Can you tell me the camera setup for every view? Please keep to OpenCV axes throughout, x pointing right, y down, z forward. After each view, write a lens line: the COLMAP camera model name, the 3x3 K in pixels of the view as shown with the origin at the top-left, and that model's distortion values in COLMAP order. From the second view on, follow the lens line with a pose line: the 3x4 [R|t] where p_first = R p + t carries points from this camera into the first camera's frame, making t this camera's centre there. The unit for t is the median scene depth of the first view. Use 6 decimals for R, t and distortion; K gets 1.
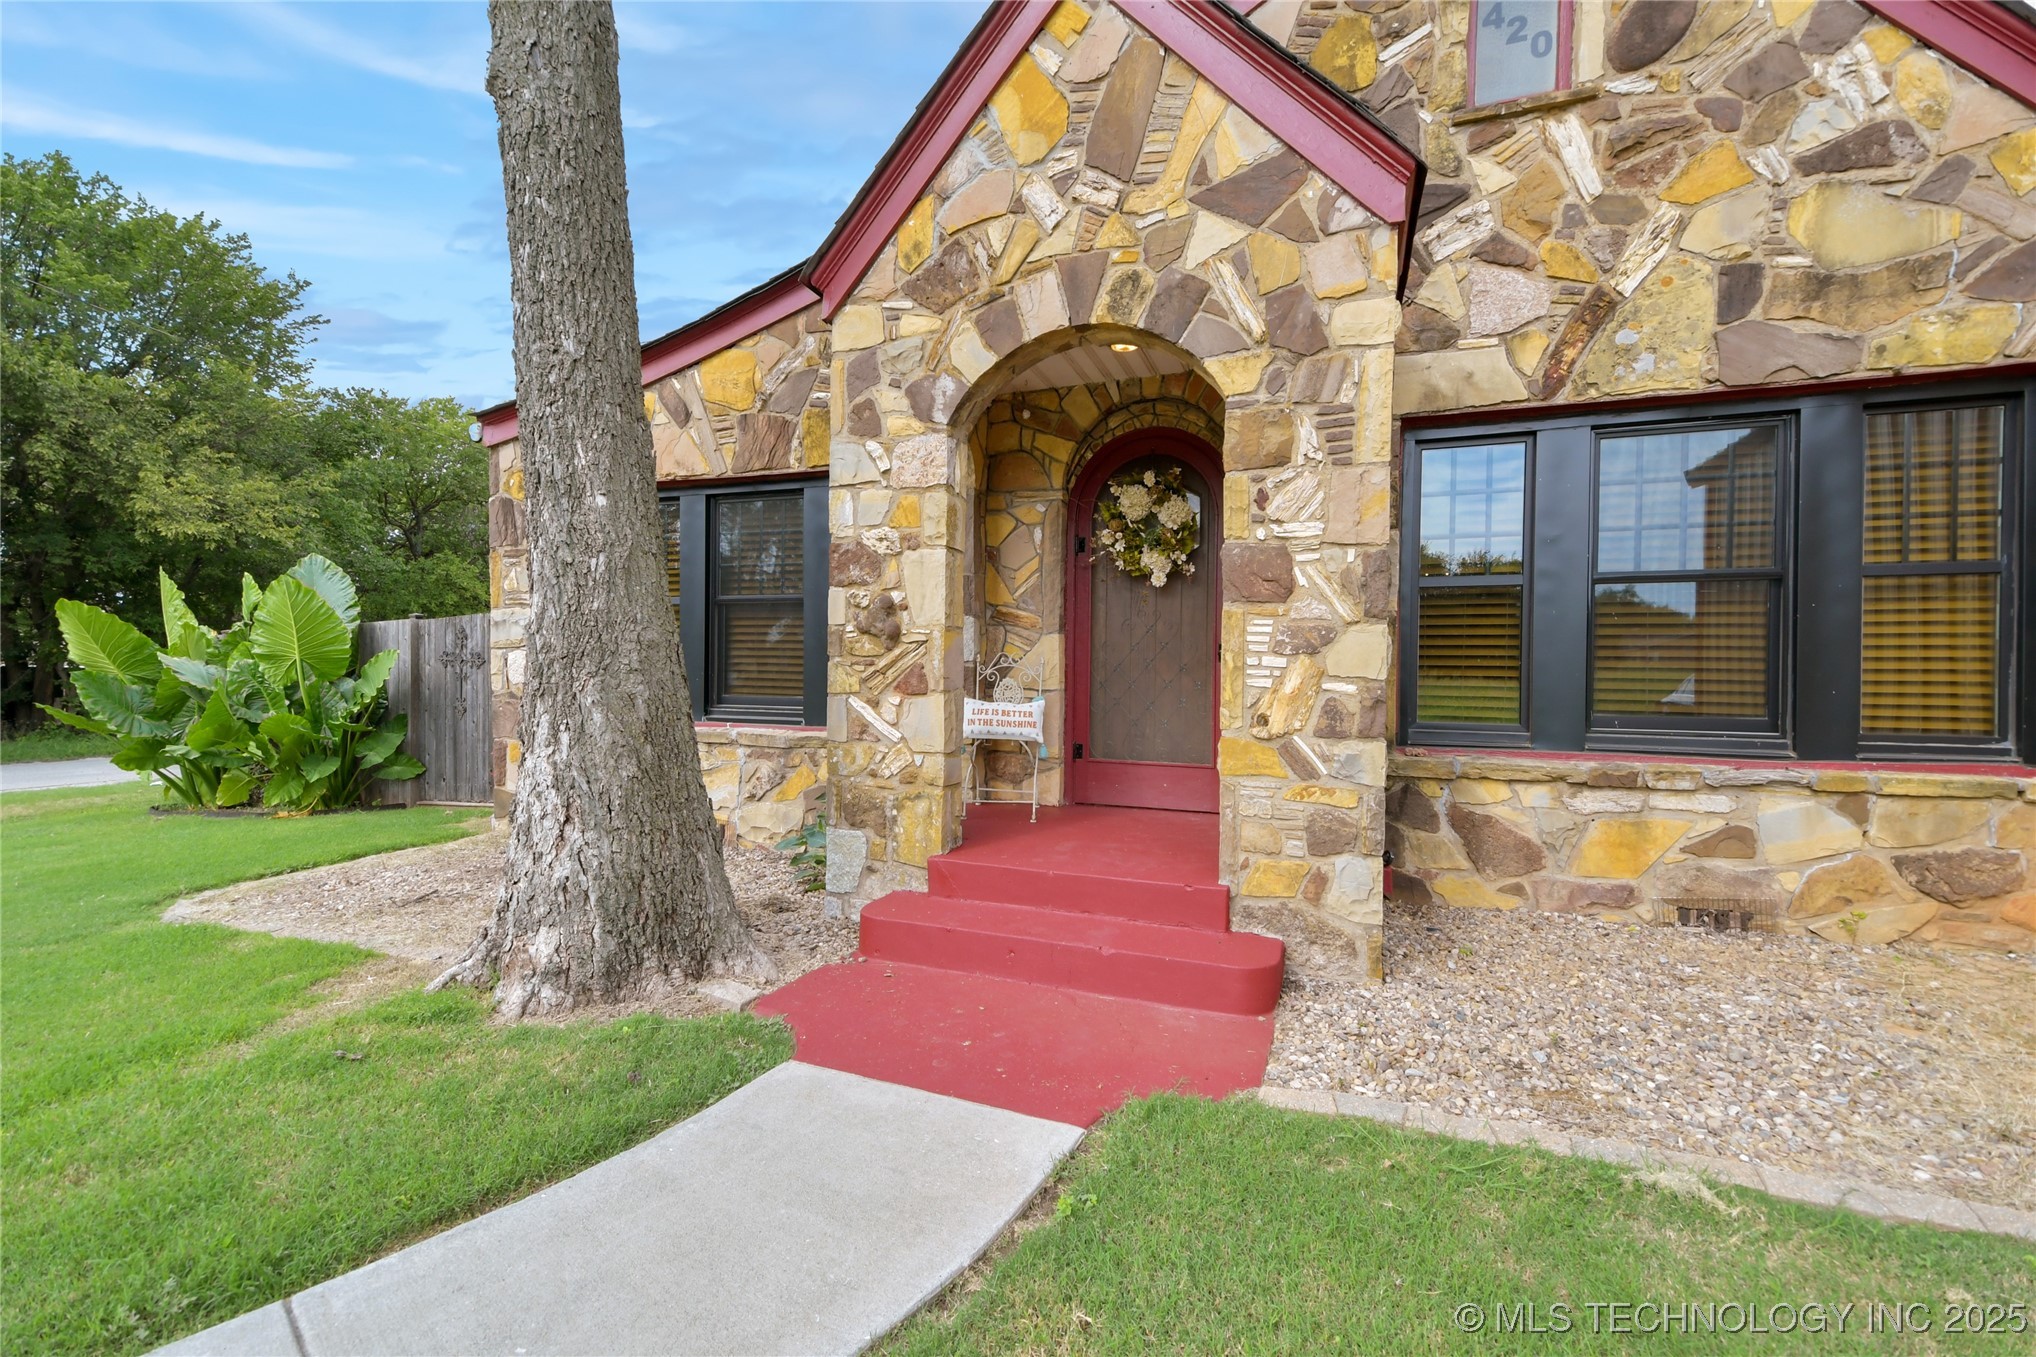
lens RADIAL K [[887.0, 0, 990.9], [0, 887.0, 681.9], [0, 0, 1]] dist [0.043674, -0.020085]
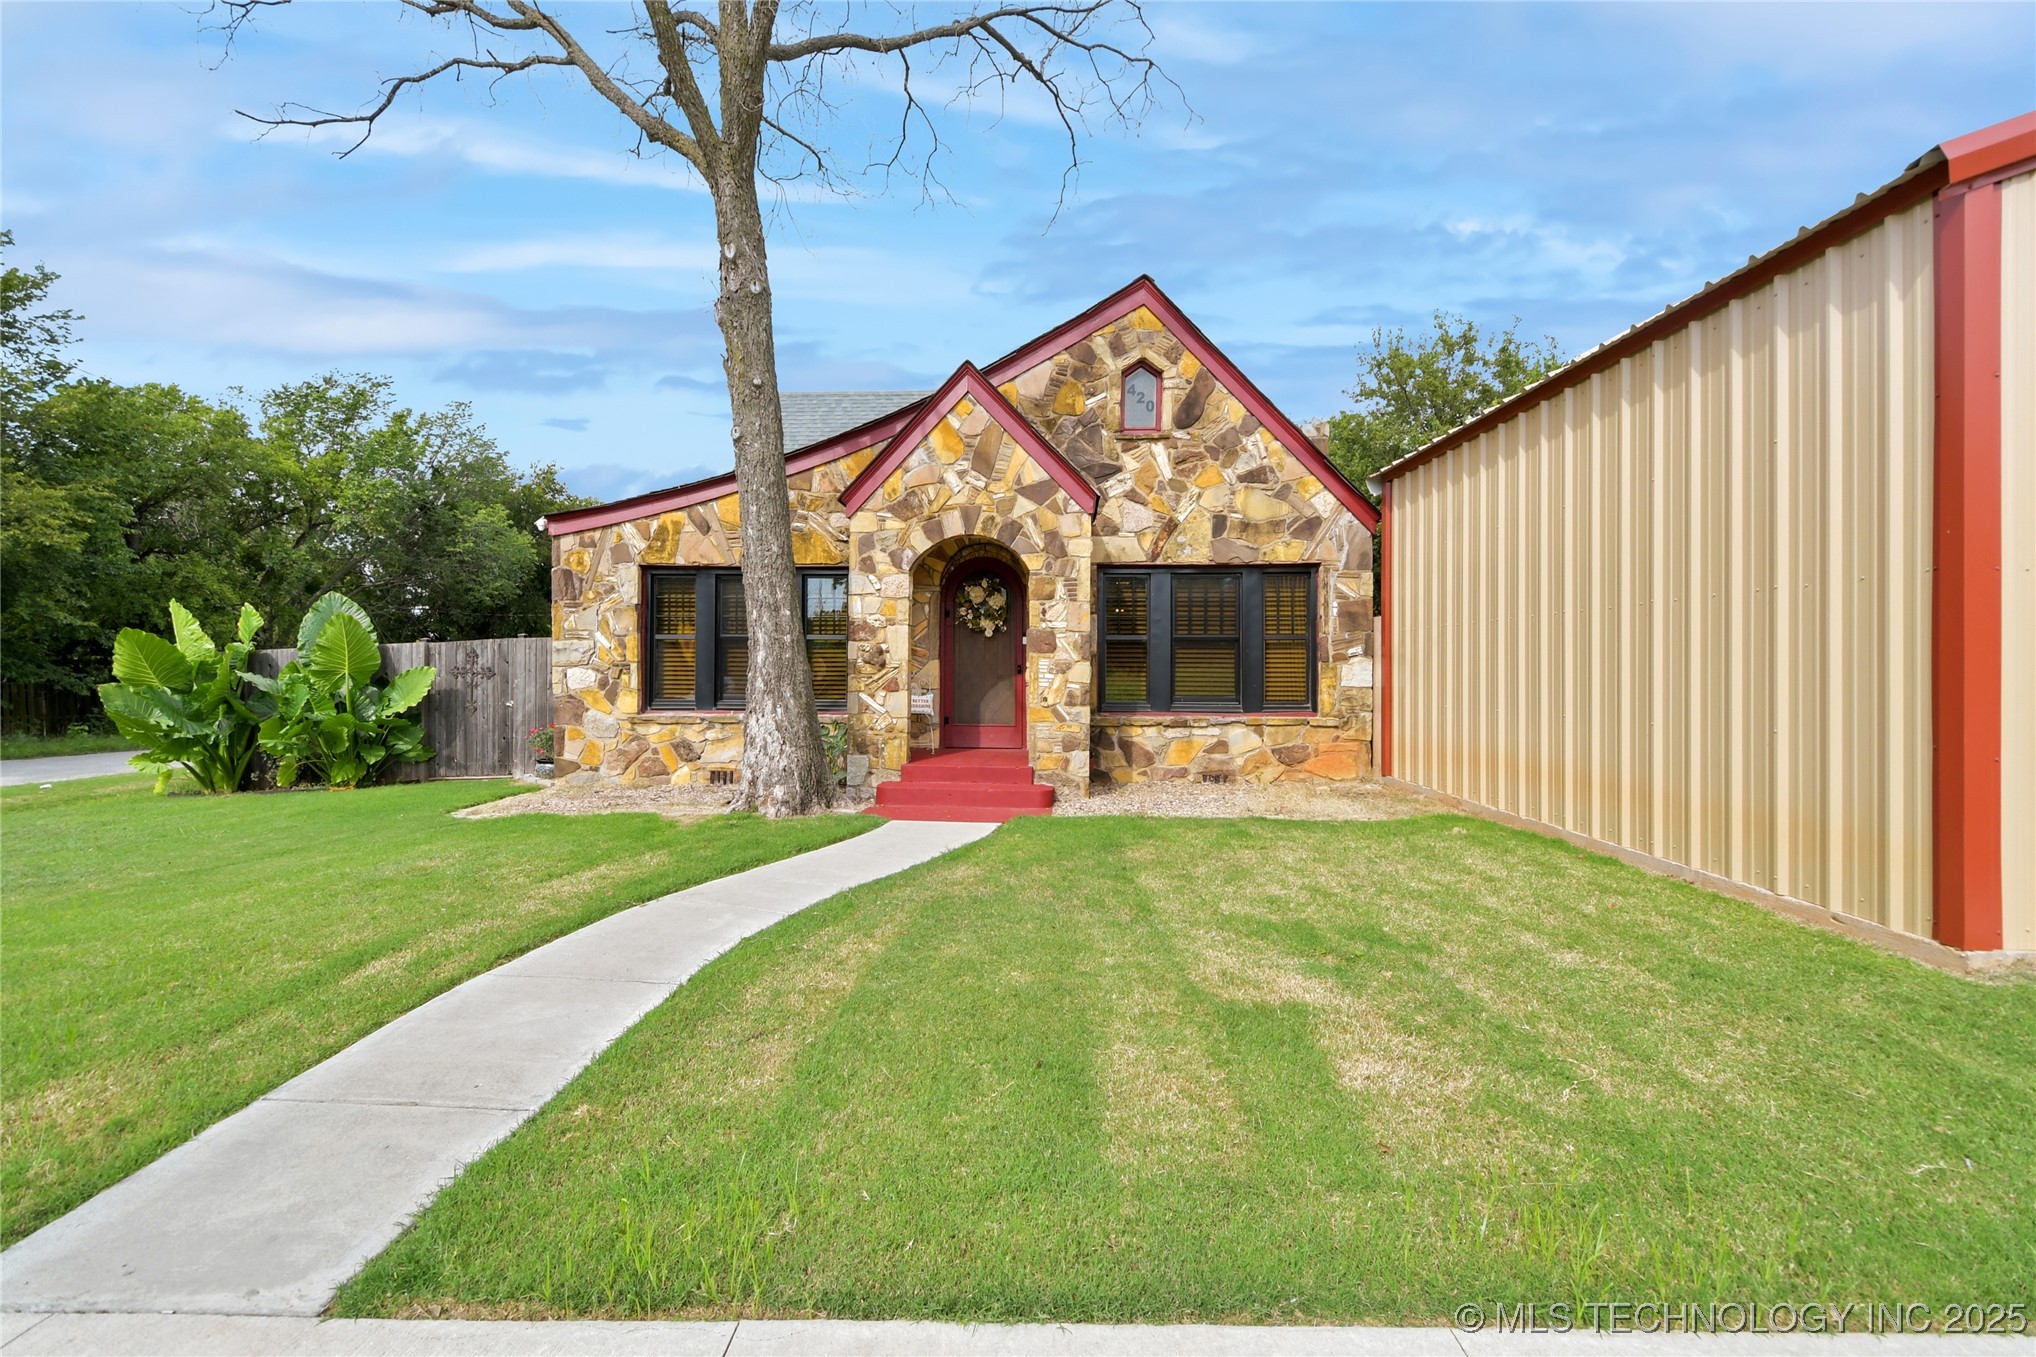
lens RADIAL K [[887.0, 0, 990.9], [0, 887.0, 681.9], [0, 0, 1]] dist [0.043674, -0.020085]
pose [[0.959753, -0.009845, 0.280672, -0.466652], [0.009765, 0.999951, 0.001686, -0.010437], [-0.280675, 0.001123, 0.959802, -1.167402]]
